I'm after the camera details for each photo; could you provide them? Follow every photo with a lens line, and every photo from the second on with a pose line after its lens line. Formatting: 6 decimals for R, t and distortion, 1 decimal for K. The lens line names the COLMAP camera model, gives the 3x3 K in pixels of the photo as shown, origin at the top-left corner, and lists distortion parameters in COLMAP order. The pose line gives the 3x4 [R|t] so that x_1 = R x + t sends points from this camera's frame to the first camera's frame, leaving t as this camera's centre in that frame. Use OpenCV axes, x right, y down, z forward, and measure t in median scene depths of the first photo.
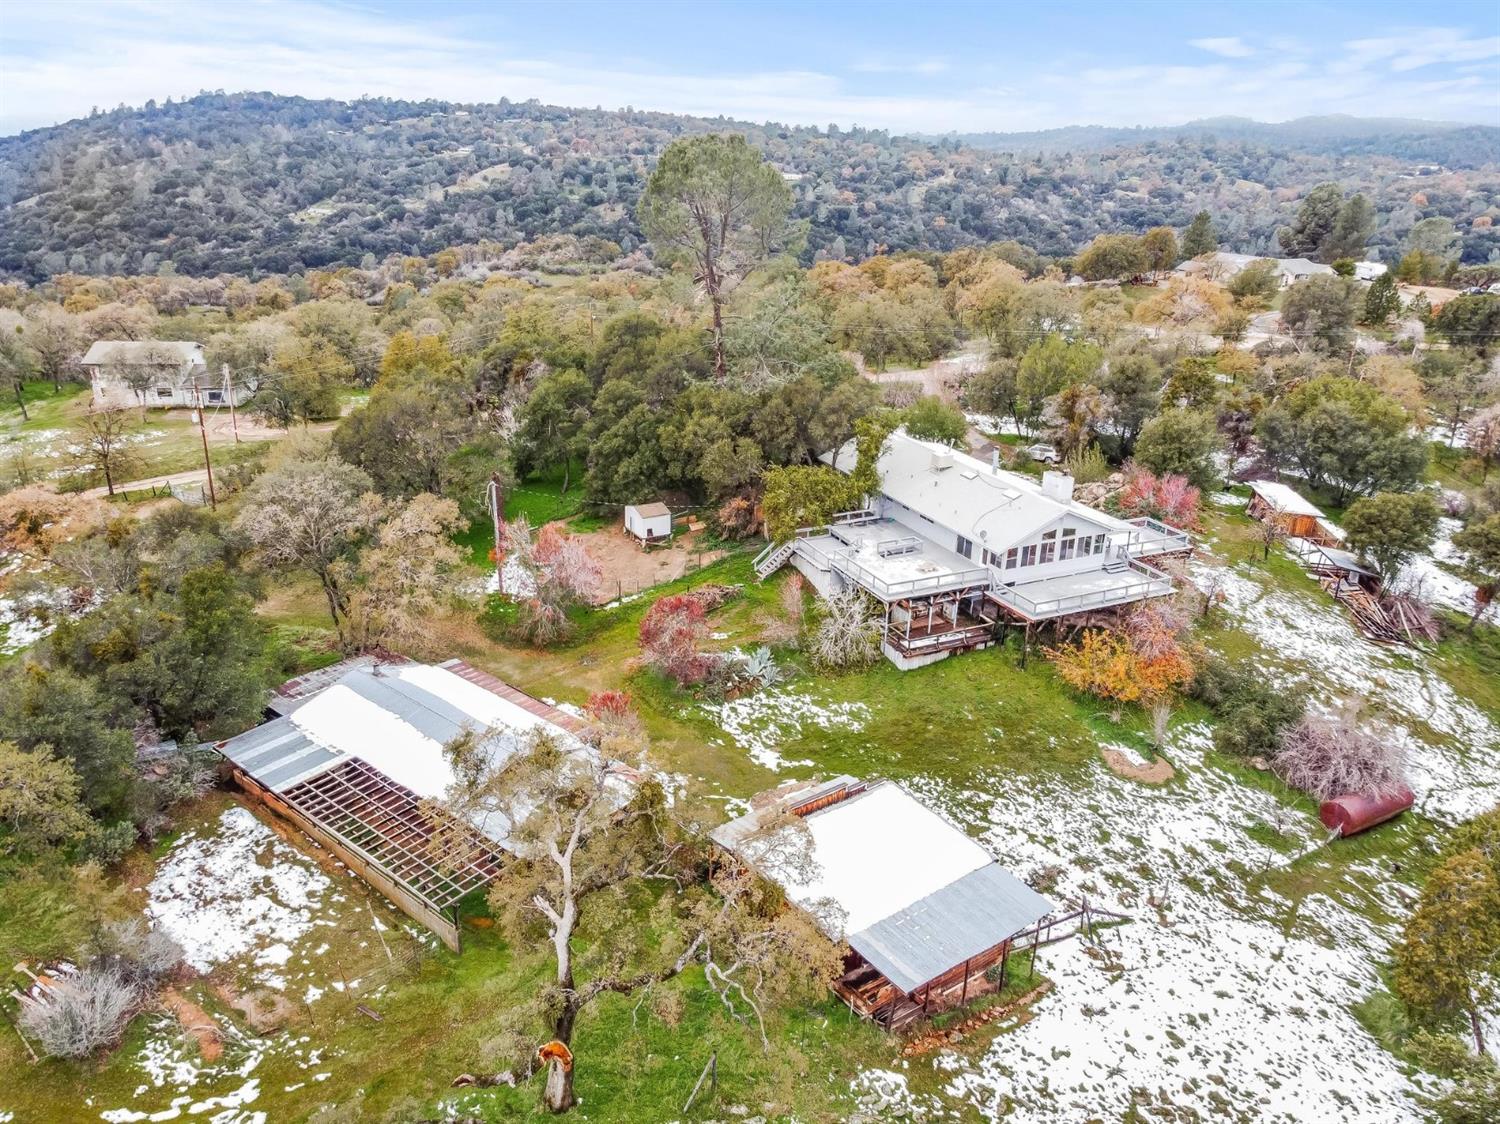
lens RADIAL K [[1187.1, 0, 752.0], [0, 1187.1, 548.9], [0, 0, 1]] dist [-0.004972, -0.002380]
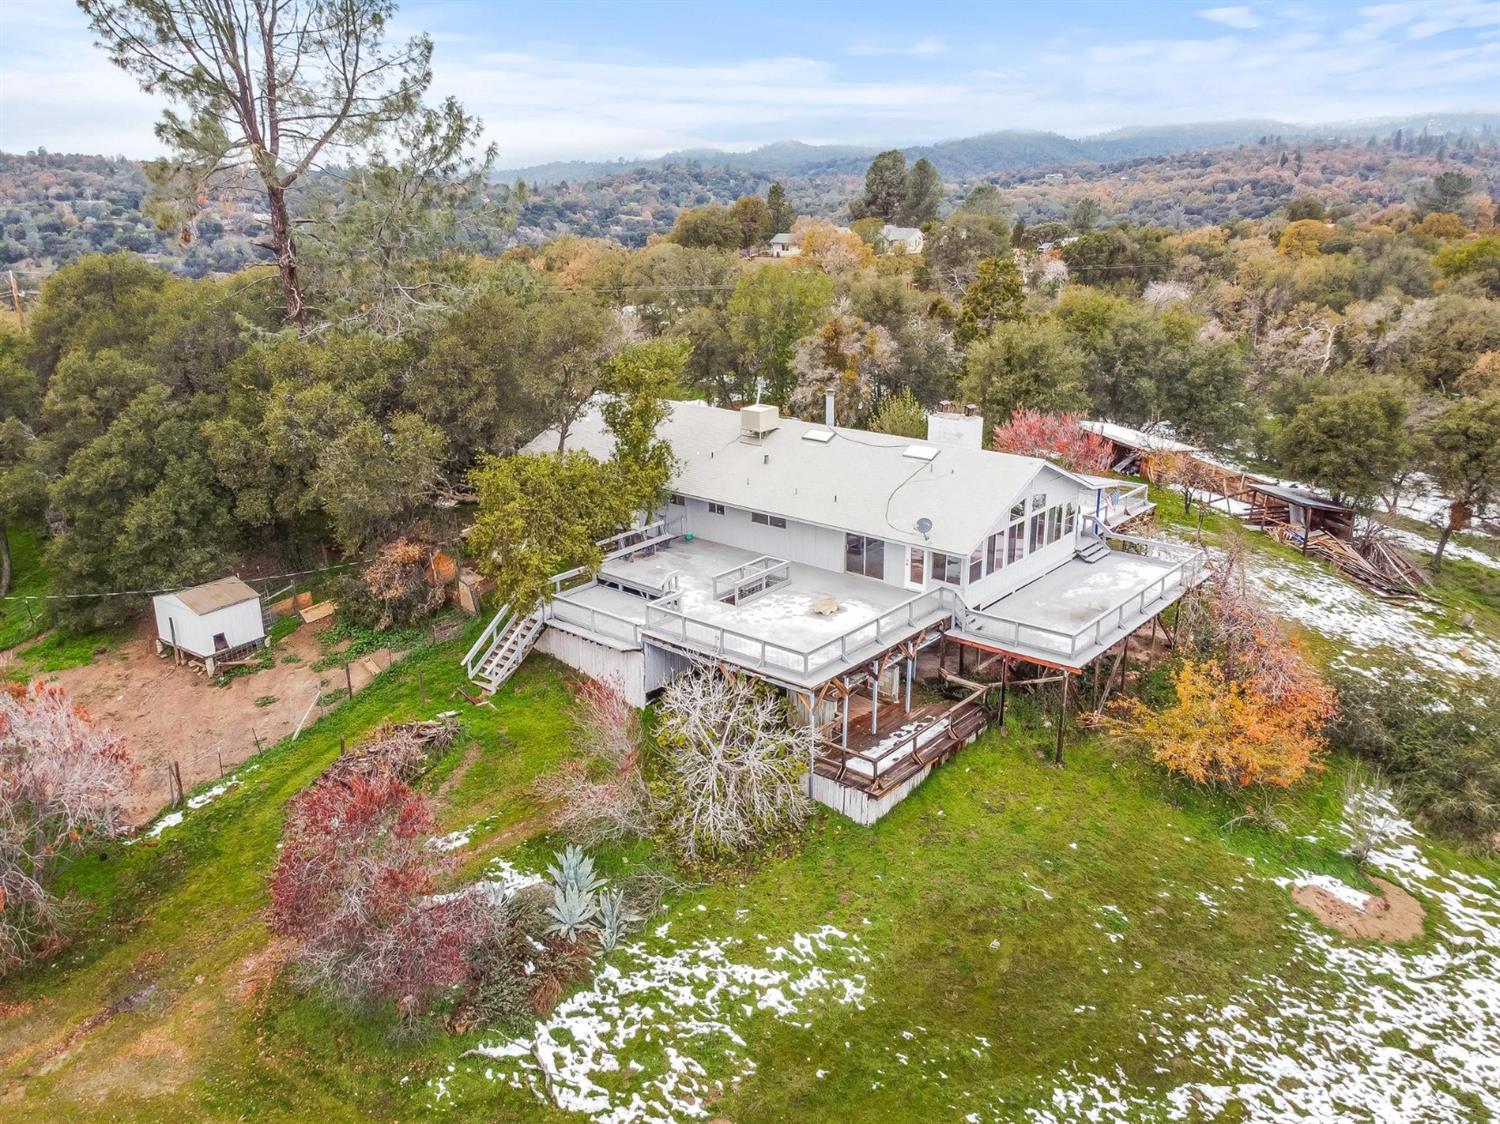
lens RADIAL K [[1187.1, 0, 752.0], [0, 1187.1, 548.9], [0, 0, 1]] dist [-0.004972, -0.002380]
pose [[0.911134, -0.156612, 0.381192, -0.069609], [0.173654, 0.984751, -0.010491, -0.008779], [-0.373736, 0.075754, 0.924437, 0.494480]]
